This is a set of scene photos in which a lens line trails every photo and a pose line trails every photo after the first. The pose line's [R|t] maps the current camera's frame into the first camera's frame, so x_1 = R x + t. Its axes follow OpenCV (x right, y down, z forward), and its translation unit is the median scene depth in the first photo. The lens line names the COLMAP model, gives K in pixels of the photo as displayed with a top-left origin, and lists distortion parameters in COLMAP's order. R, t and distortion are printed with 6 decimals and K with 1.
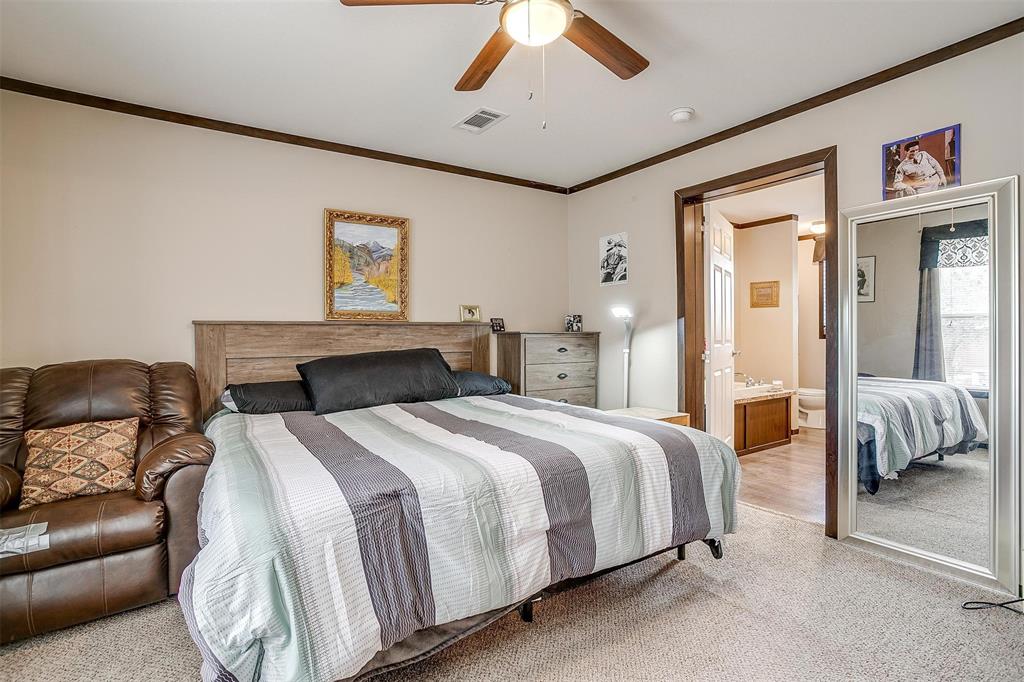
lens RADIAL K [[481.6, 0, 515.4], [0, 481.6, 334.4], [0, 0, 1]] dist [-0.019413, 0.000348]
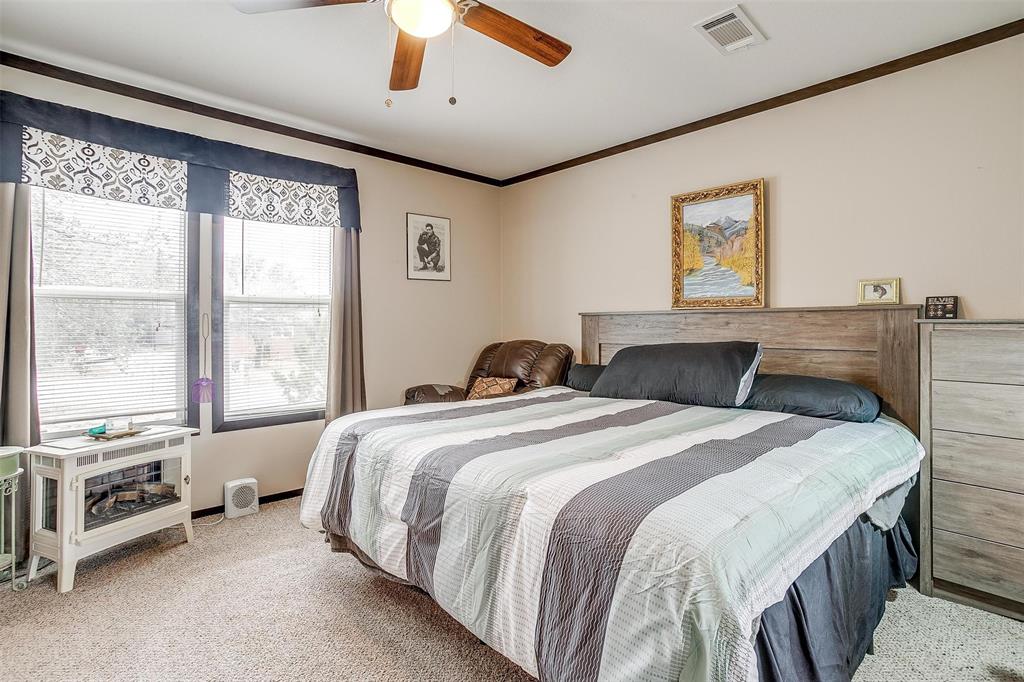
lens RADIAL K [[507.4, 0, 535.3], [0, 507.4, 309.1], [0, 0, 1]] dist [-0.048112, 0.024740]
pose [[0.214254, -0.026489, -0.976419, 0.510096], [-0.003399, 0.999606, -0.027863, -0.000194], [0.976772, 0.009289, 0.214079, 0.465258]]
